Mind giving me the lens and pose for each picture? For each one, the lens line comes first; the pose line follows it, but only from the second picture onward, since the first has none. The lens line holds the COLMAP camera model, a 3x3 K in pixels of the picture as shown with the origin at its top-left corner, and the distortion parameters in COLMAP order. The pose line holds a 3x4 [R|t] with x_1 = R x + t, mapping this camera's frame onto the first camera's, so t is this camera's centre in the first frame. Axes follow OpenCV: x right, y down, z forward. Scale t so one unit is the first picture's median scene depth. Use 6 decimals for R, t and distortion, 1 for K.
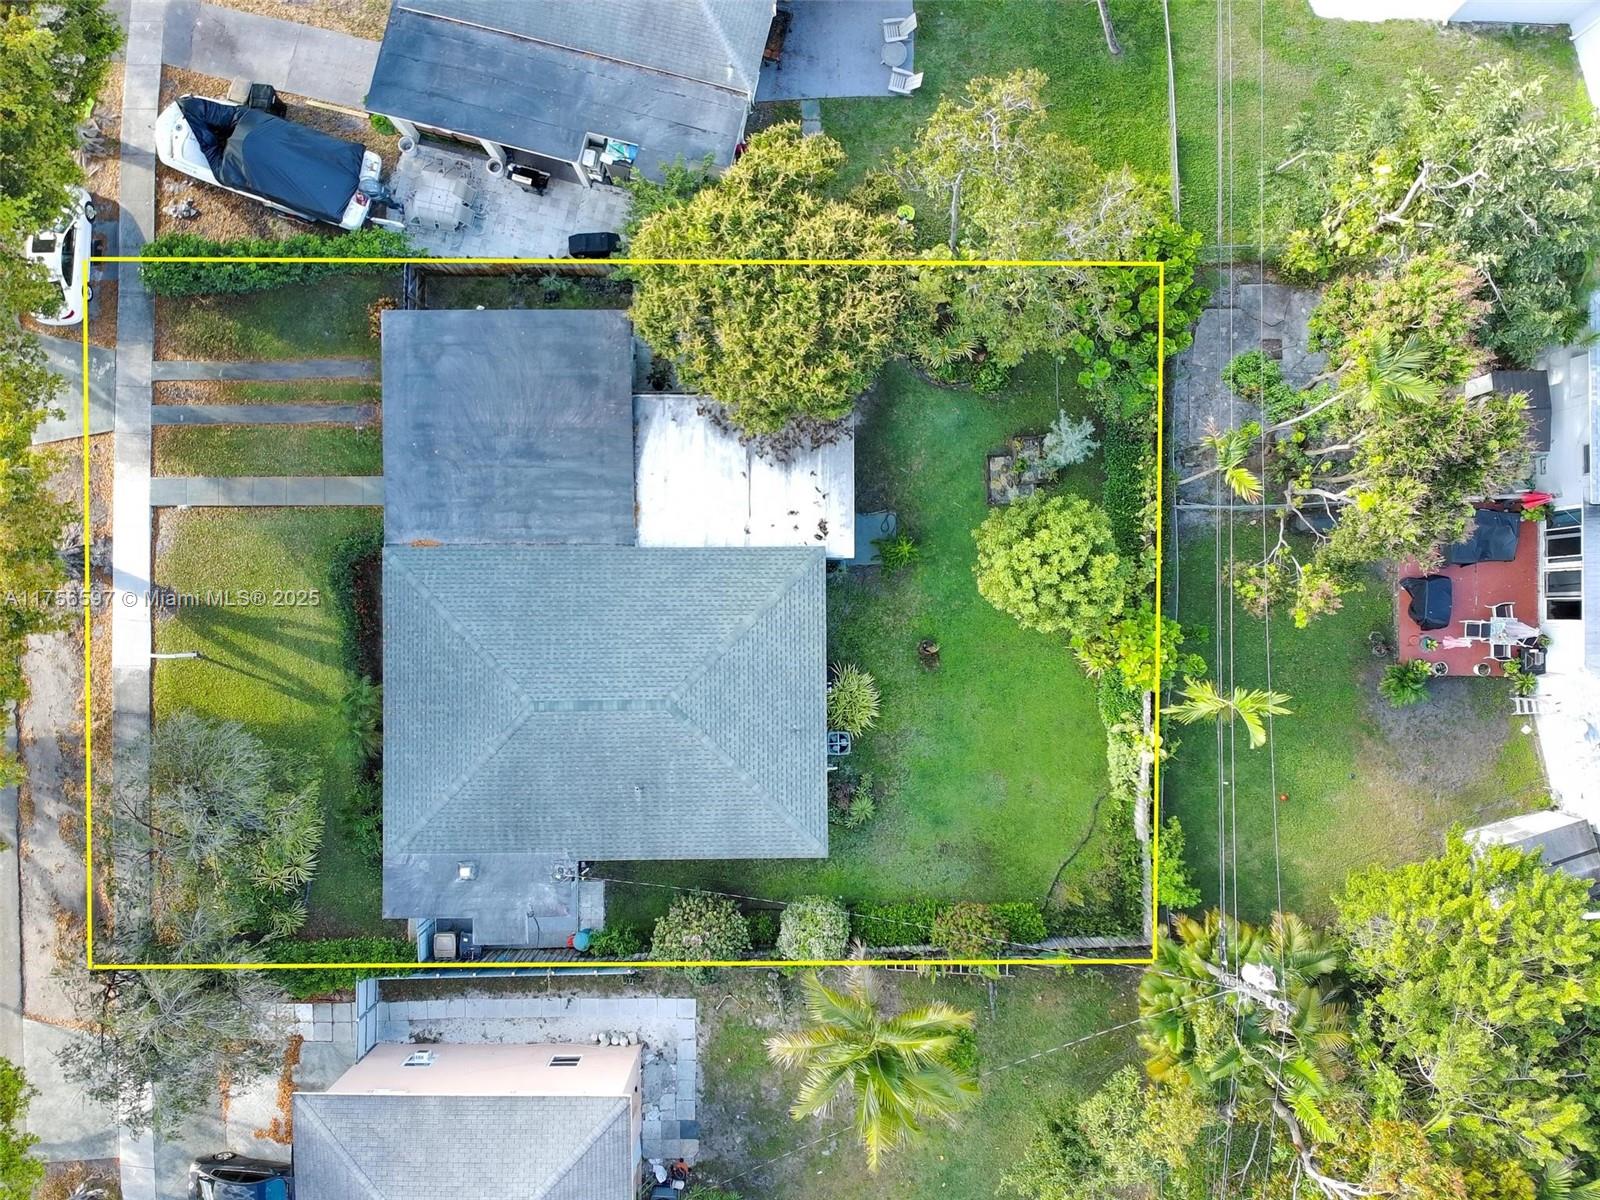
lens RADIAL K [[1159.3, 0, 800.0], [0, 1159.3, 600.0], [0, 0, 1]] dist [-0.006228, -0.004239]
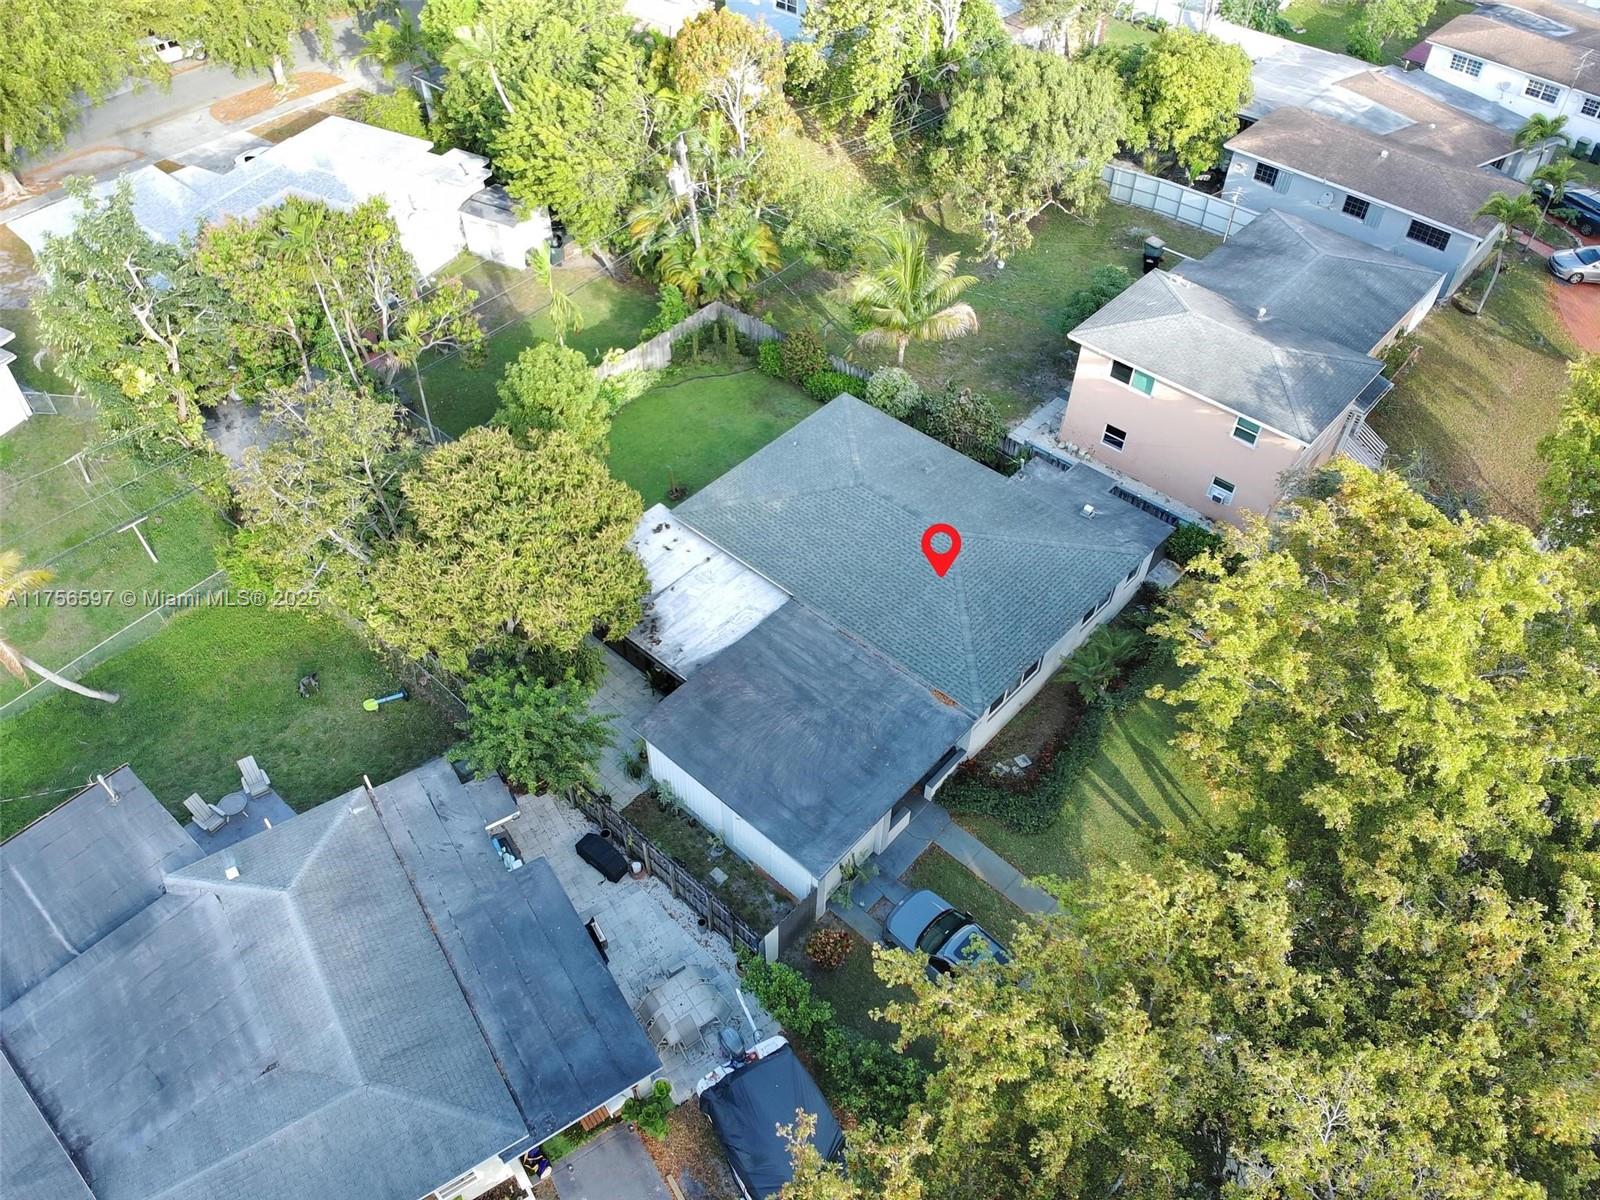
lens RADIAL K [[1188.0, 0, 800.0], [0, 1188.0, 600.0], [0, 0, 1]] dist [0.042118, -0.000669]
pose [[-0.735525, -0.483185, 0.474905, -0.674983], [0.677498, -0.524653, 0.515496, -0.612245], [0.000080, 0.700907, 0.713252, 0.210447]]
